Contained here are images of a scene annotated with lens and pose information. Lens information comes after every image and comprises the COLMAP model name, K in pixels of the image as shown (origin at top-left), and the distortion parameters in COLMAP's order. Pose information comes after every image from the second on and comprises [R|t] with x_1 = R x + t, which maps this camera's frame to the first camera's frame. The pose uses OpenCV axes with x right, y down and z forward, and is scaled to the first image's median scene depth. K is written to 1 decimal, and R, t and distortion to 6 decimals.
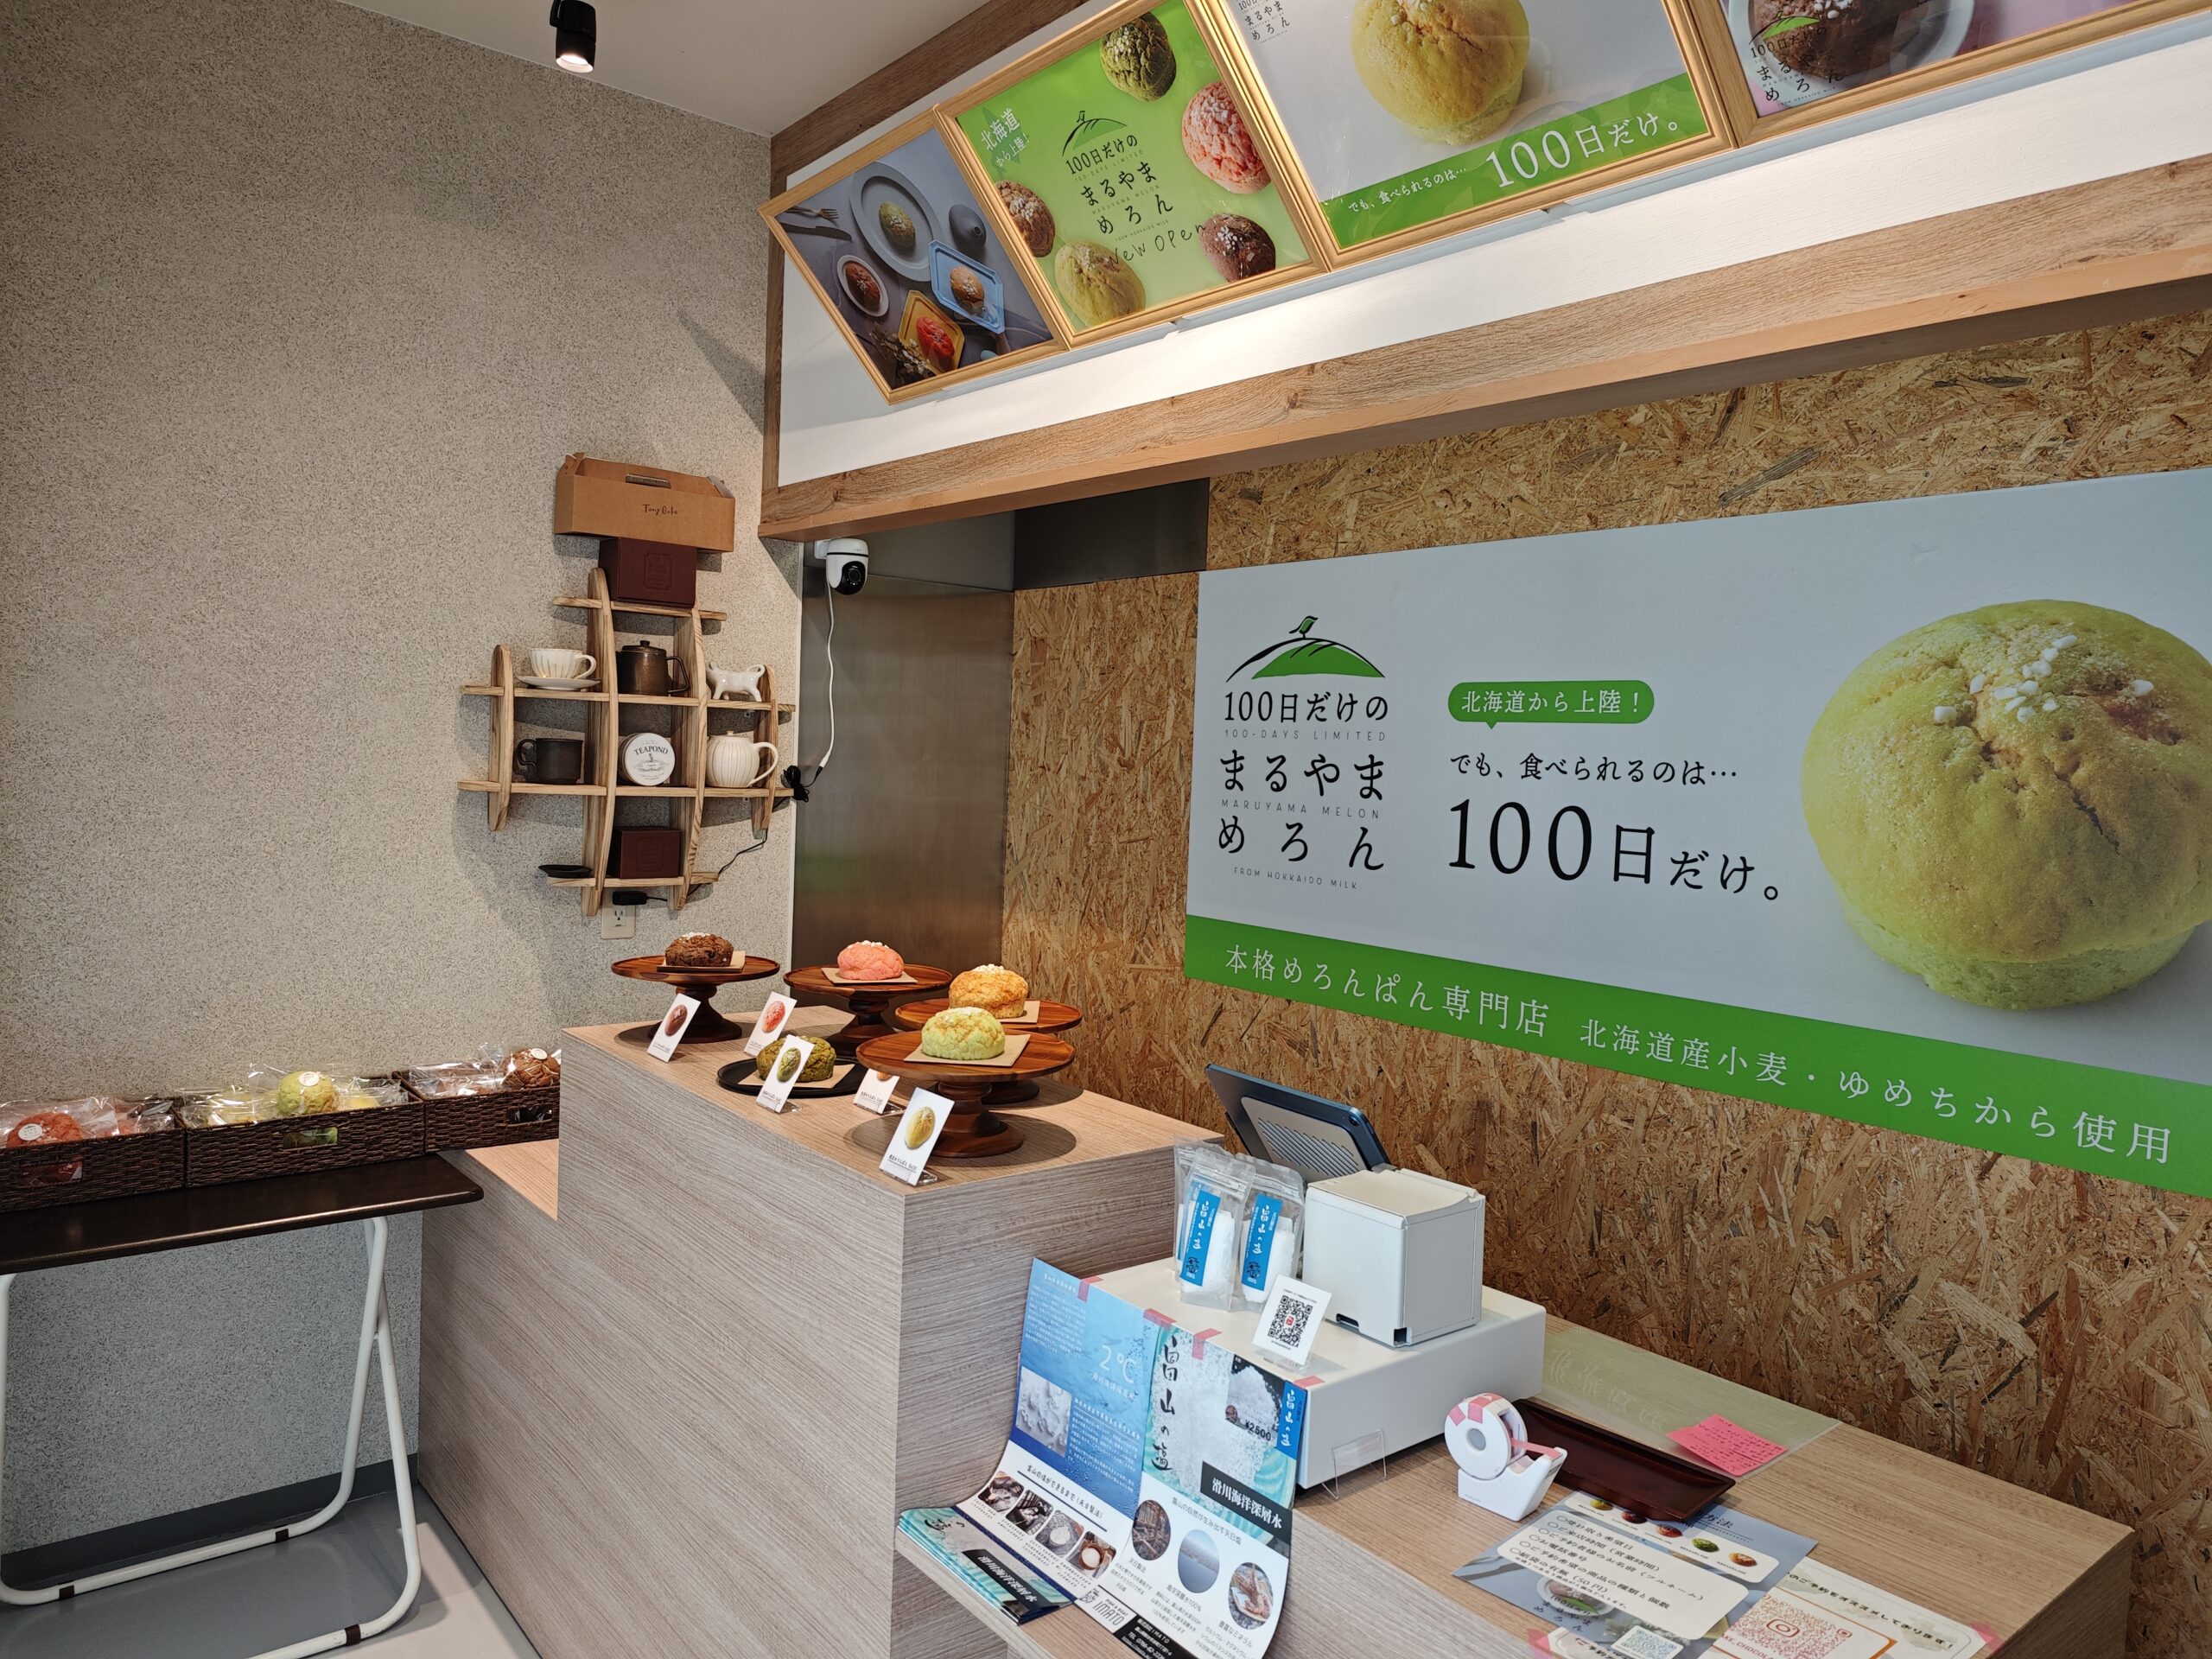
lens RADIAL K [[1477.5, 0, 1106.0], [0, 1477.5, 829.5], [0, 0, 1]] dist [-0.001593, -0.006114]
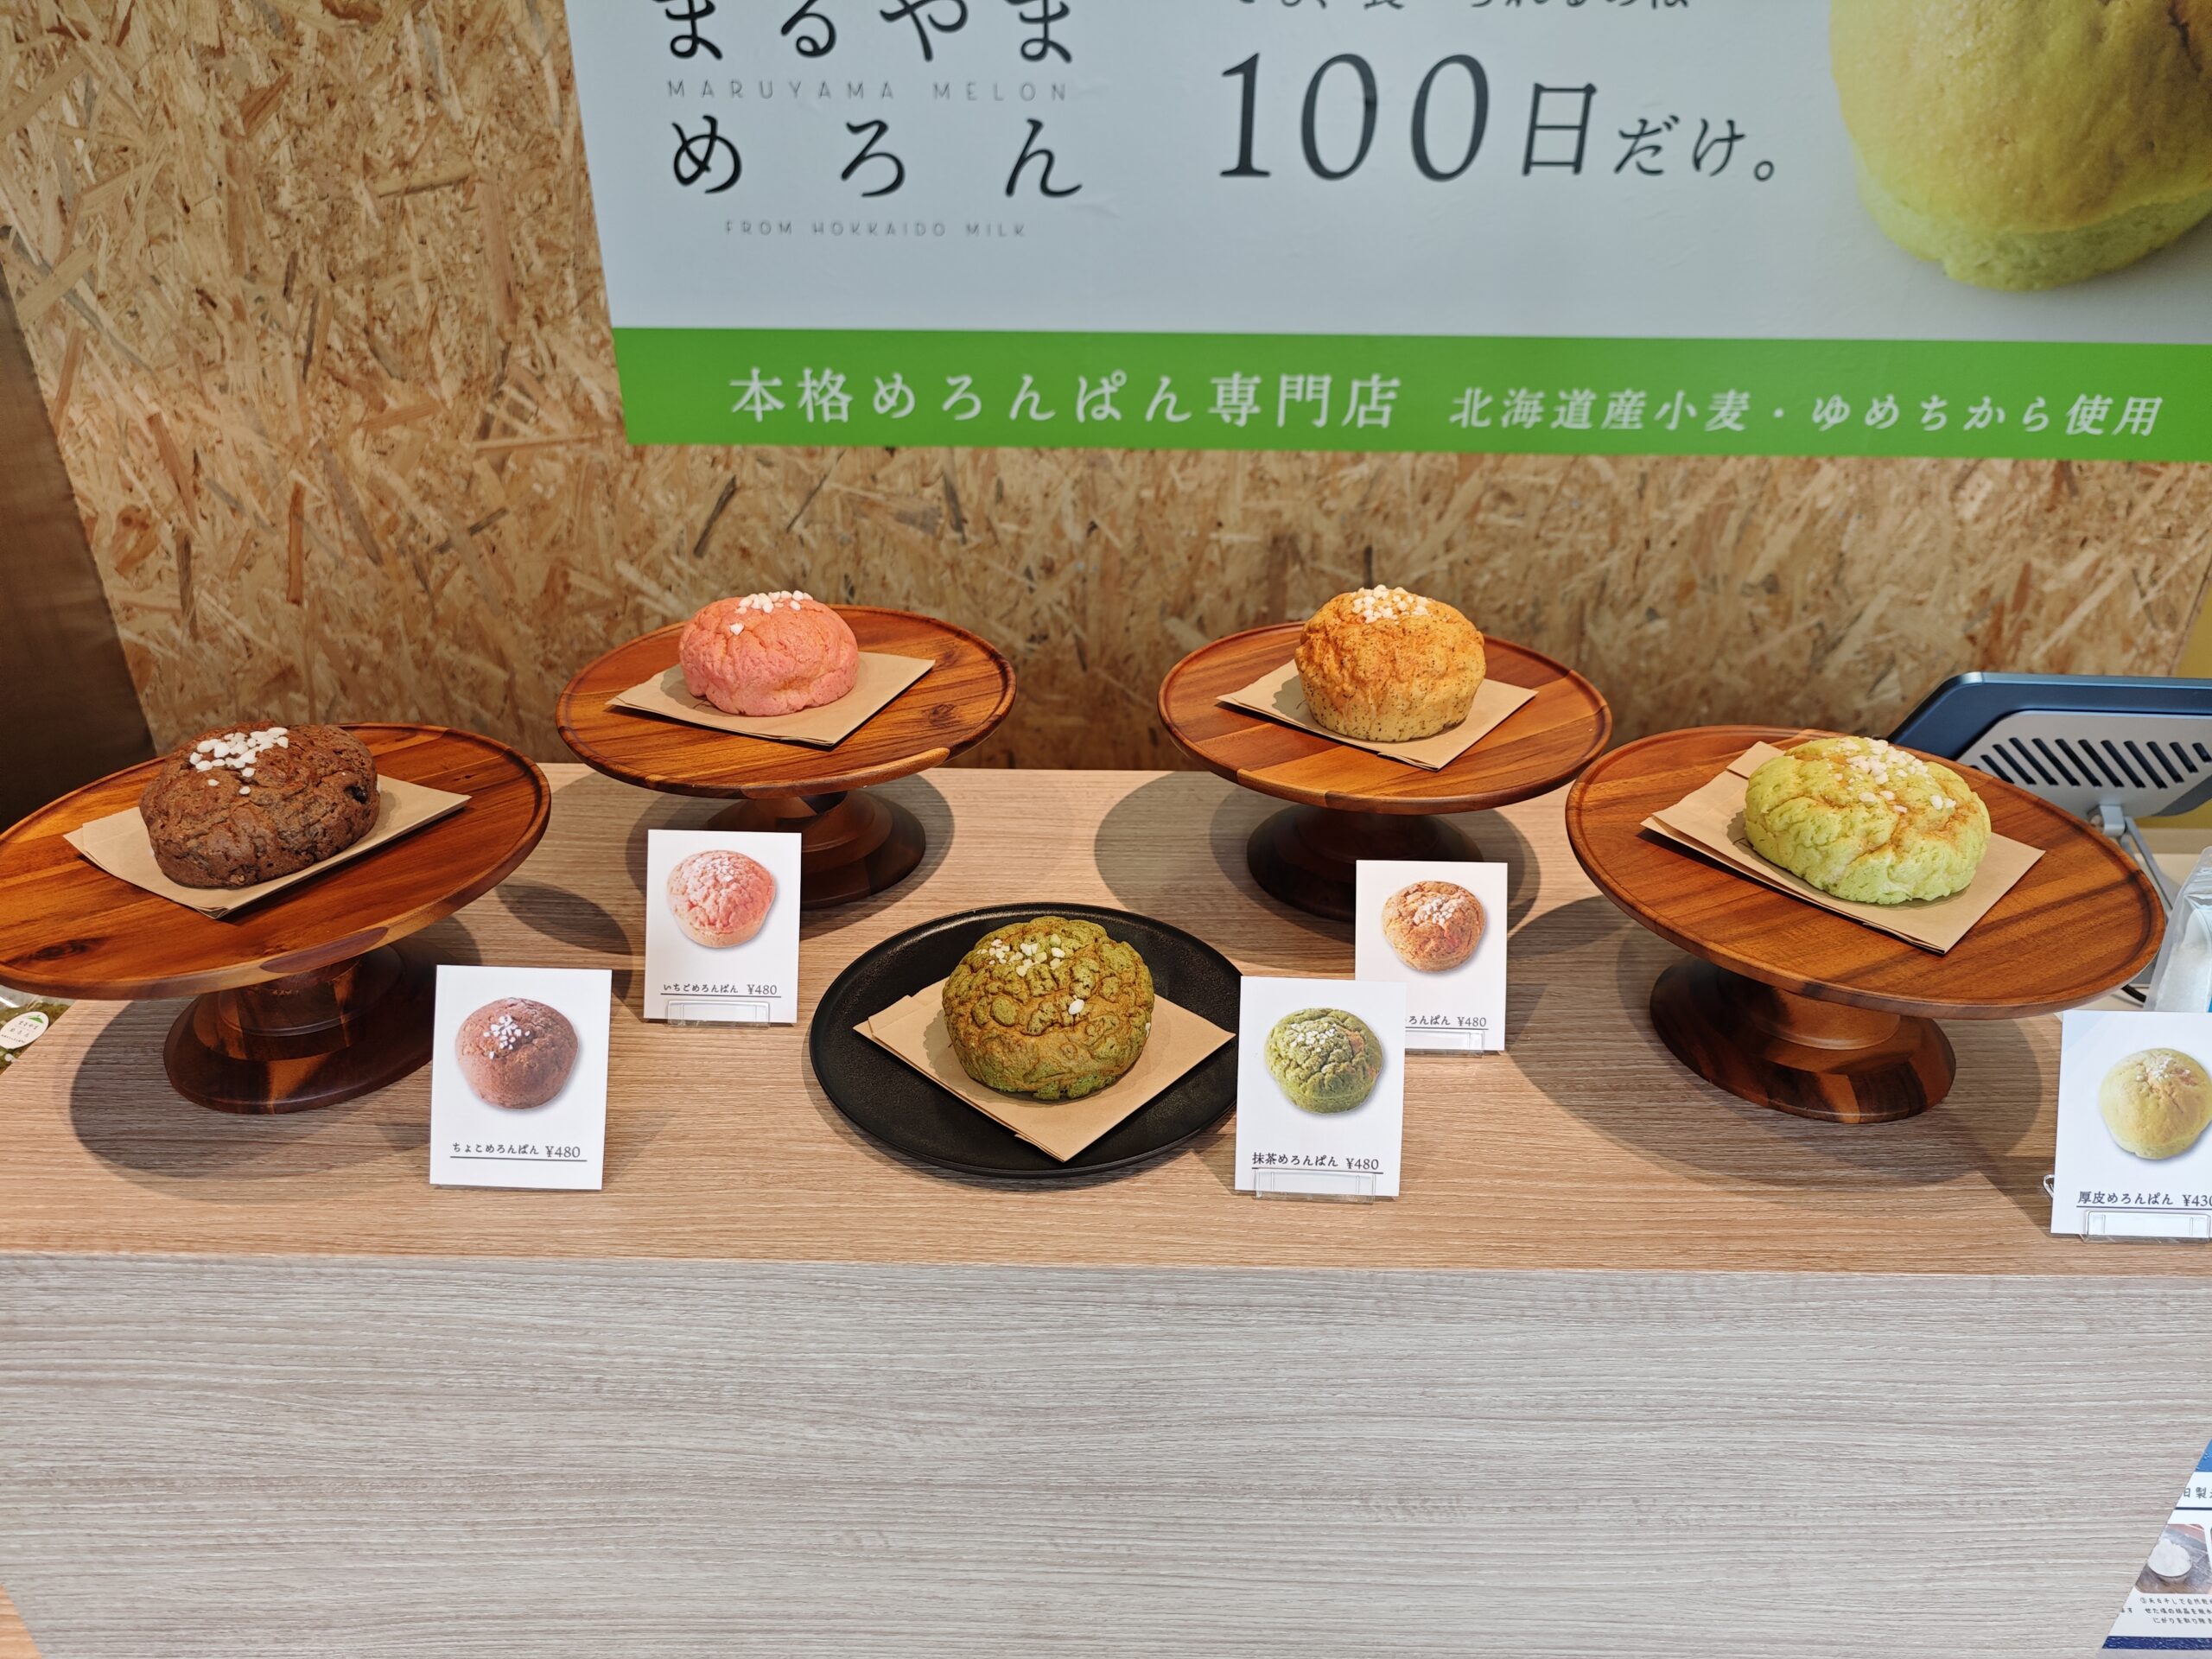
lens RADIAL K [[1477.5, 0, 1106.0], [0, 1477.5, 829.5], [0, 0, 1]] dist [-0.001593, -0.006114]
pose [[0.632817, -0.400622, 0.662605, -0.320162], [0.059282, 0.878301, 0.474419, -0.031469], [-0.772029, -0.260940, 0.579554, 0.624746]]
